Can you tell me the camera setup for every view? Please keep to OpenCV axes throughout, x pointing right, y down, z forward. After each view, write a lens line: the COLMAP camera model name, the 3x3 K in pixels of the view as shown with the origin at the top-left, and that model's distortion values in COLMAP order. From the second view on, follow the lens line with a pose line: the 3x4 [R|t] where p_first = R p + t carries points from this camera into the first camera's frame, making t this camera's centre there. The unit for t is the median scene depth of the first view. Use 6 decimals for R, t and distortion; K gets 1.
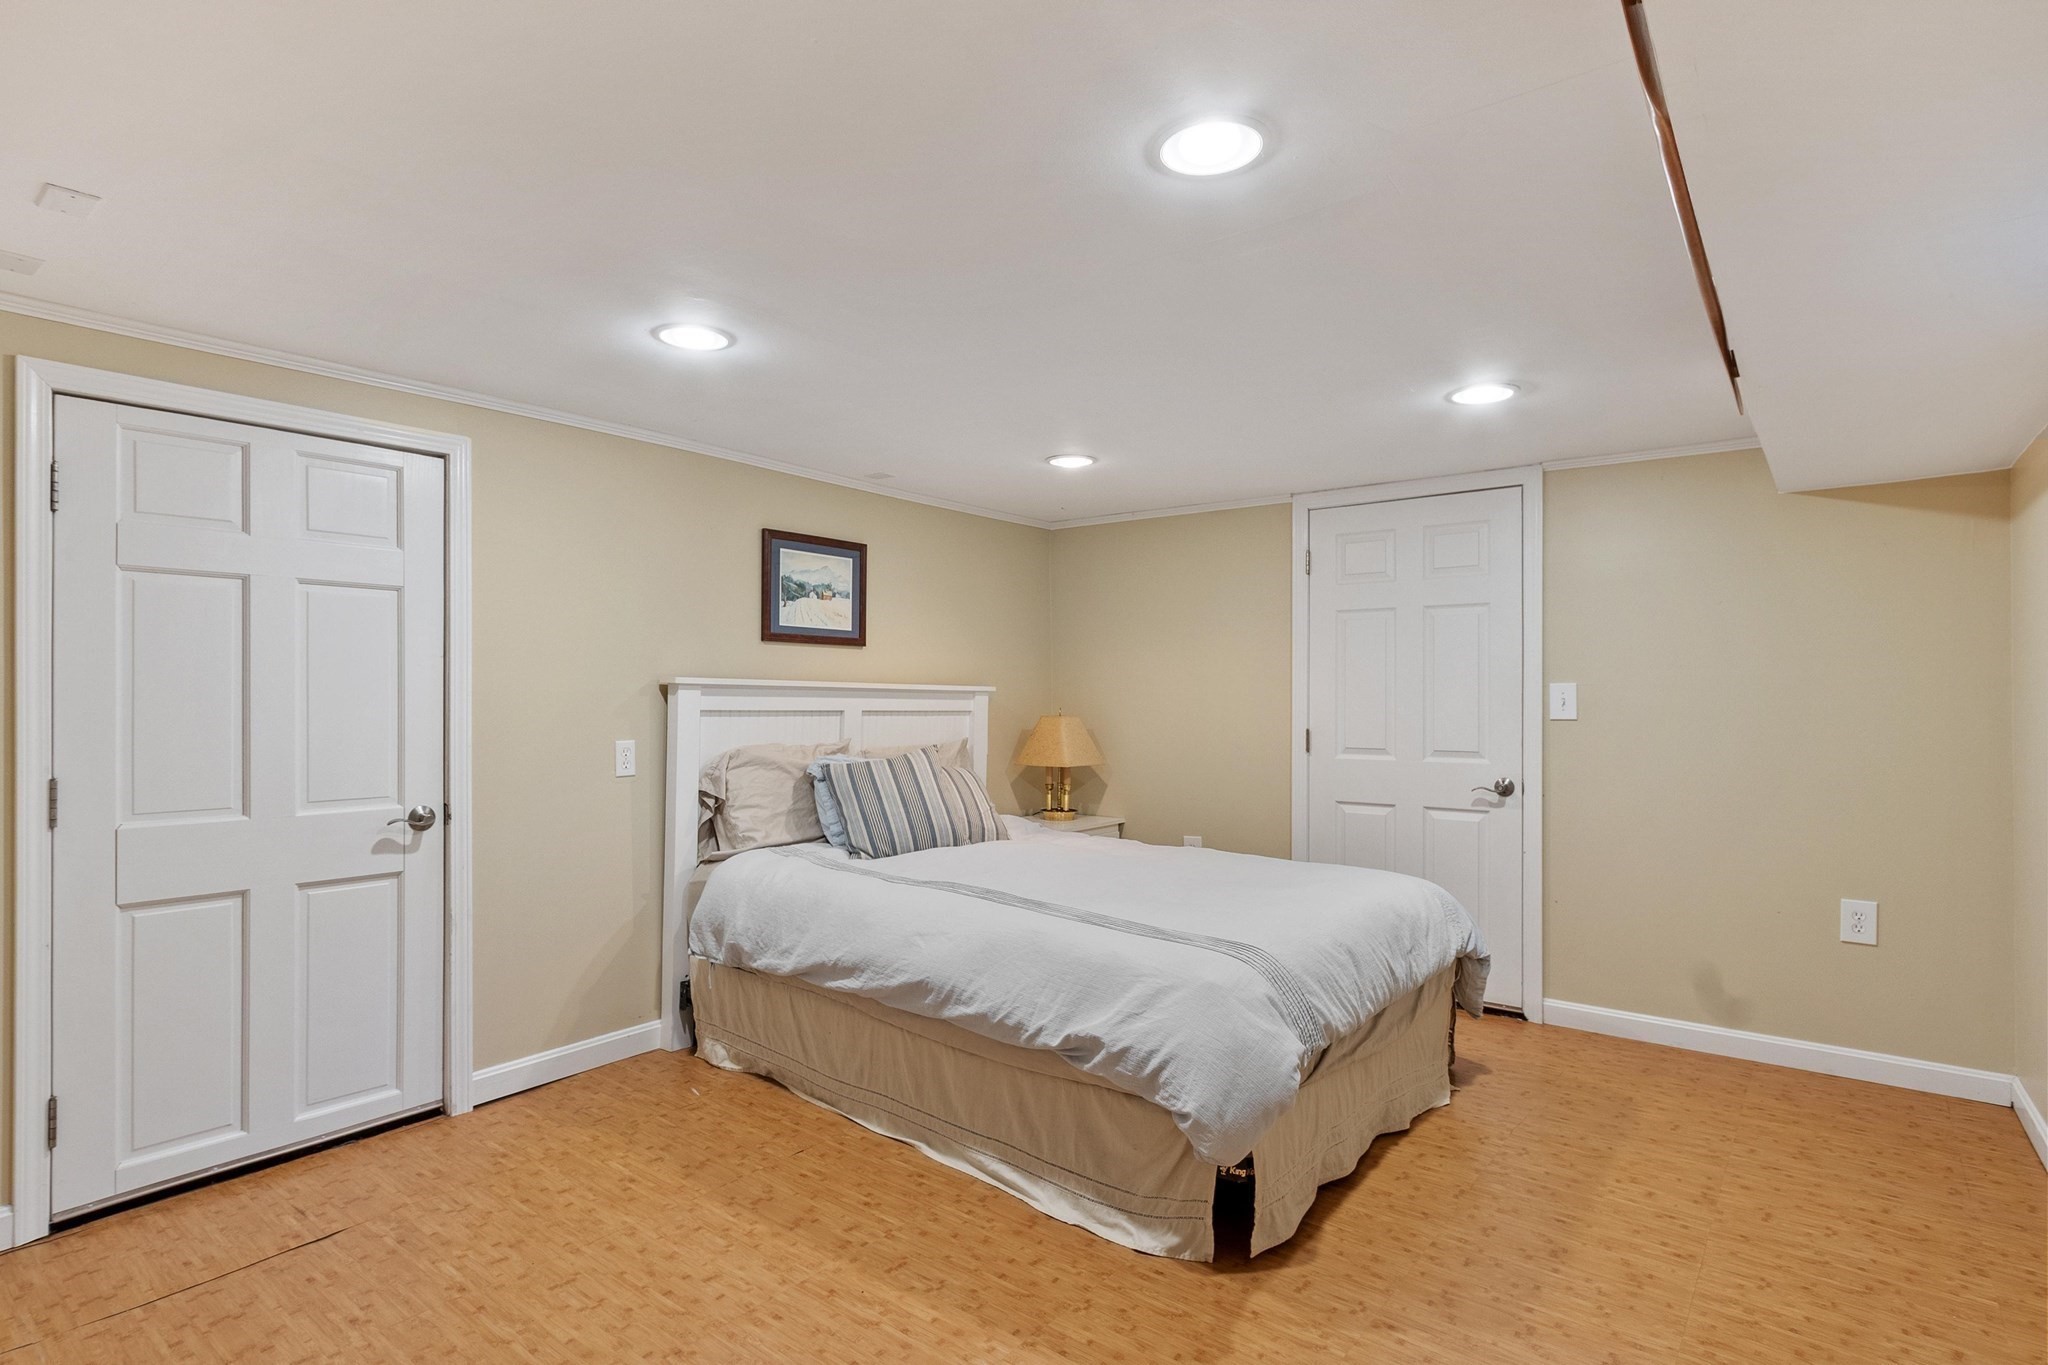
lens RADIAL K [[1030.0, 0, 1002.4], [0, 1030.0, 686.2], [0, 0, 1]] dist [0.002654, -0.000394]
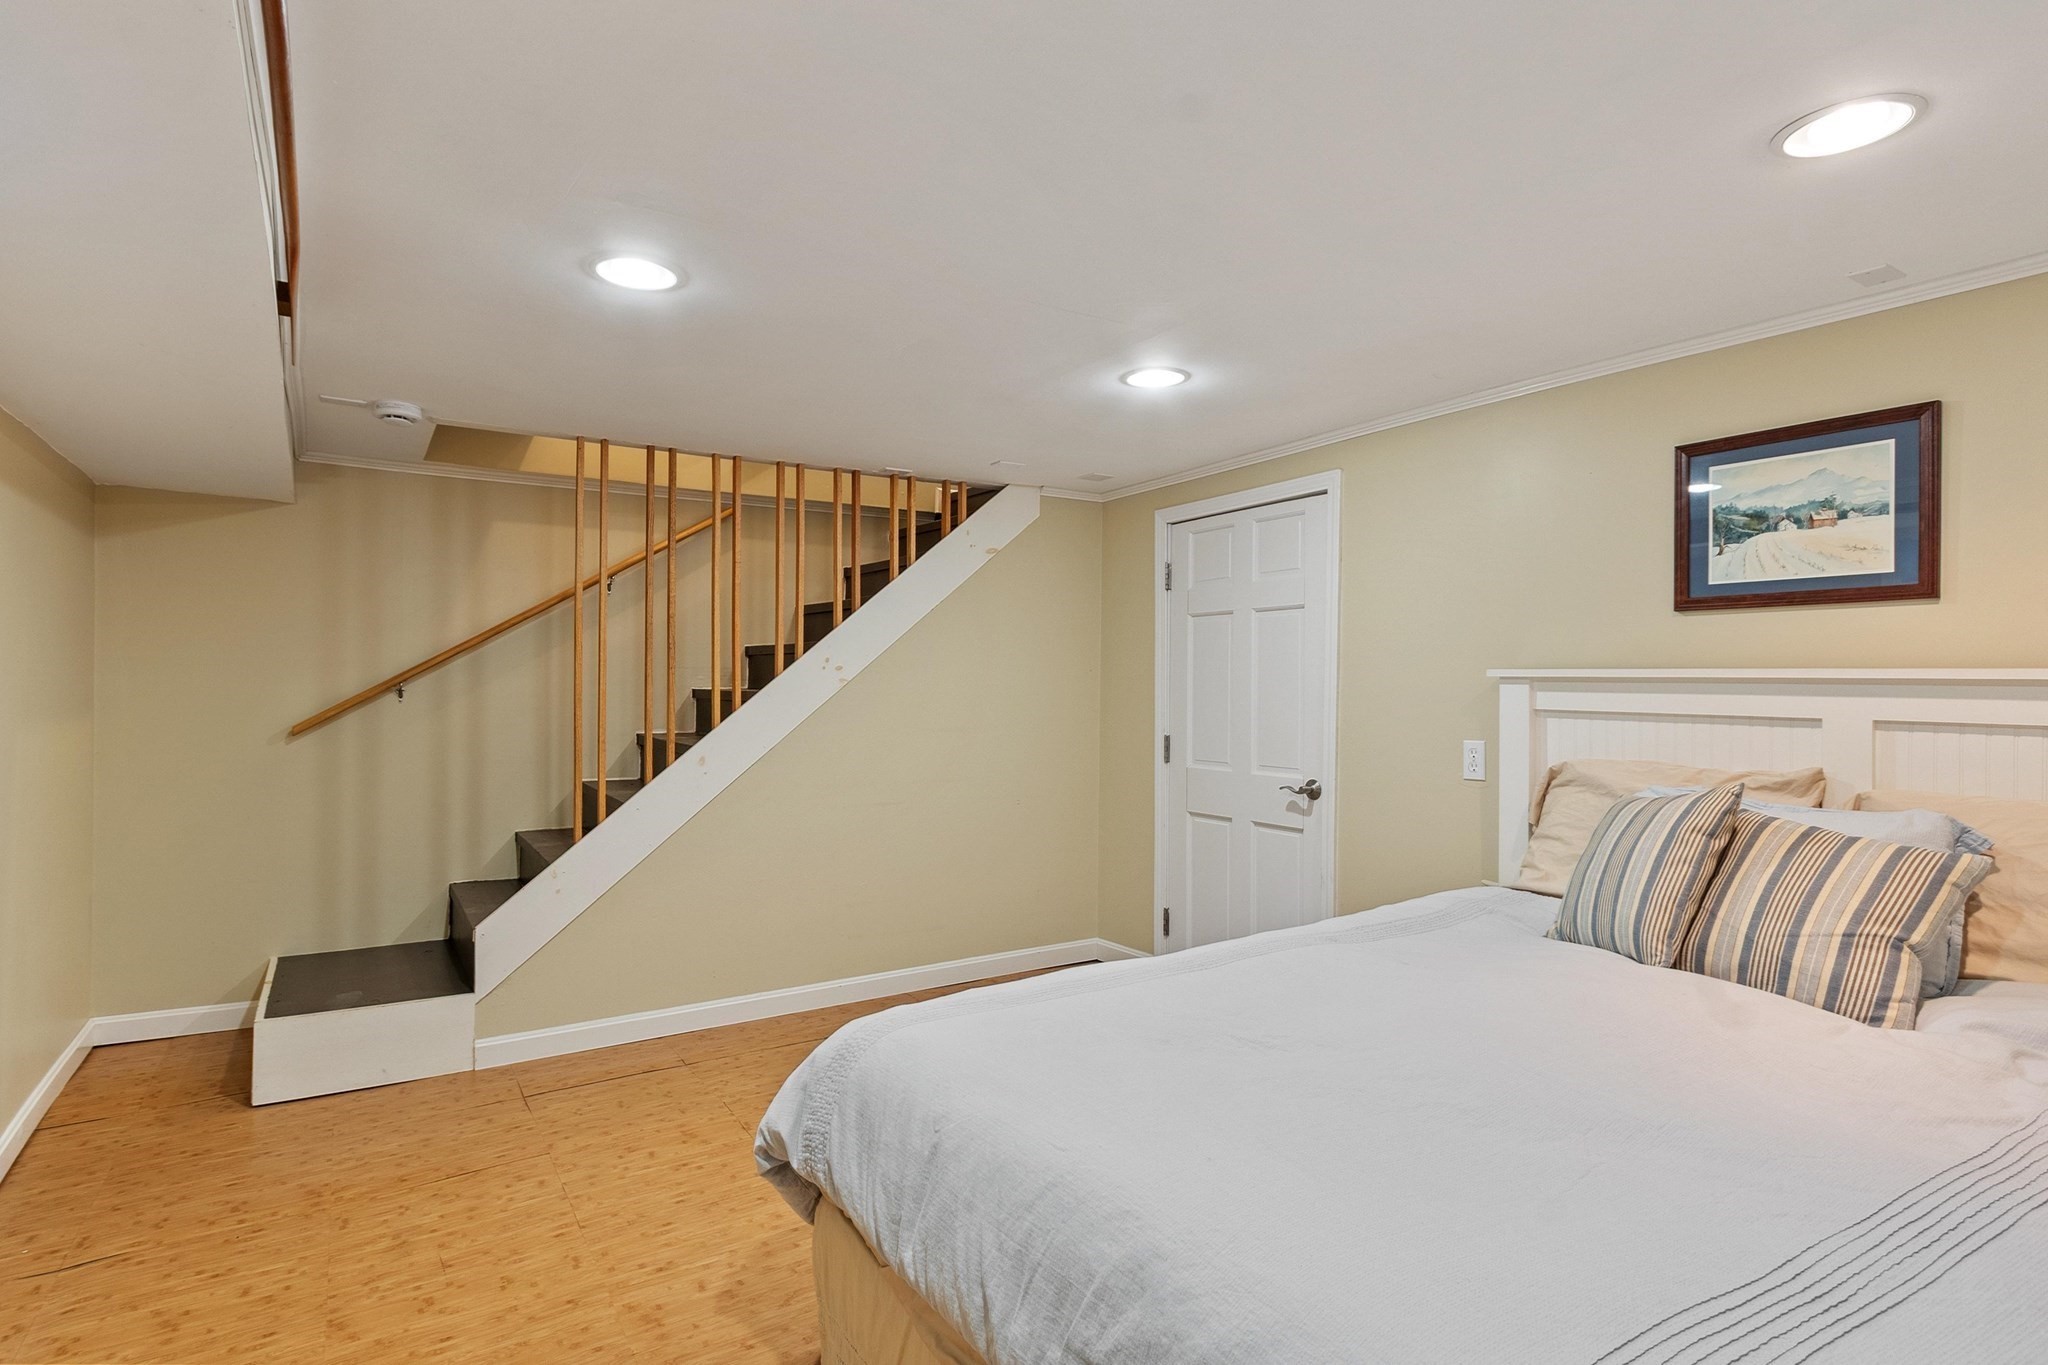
lens RADIAL K [[1030.0, 0, 1003.8], [0, 1030.0, 686.9], [0, 0, 1]] dist [0.002654, -0.000394]
pose [[-0.306657, -0.003516, -0.951814, 0.545226], [0.004638, 0.999976, -0.005188, 0.007135], [0.951809, -0.006005, -0.306633, 0.771782]]
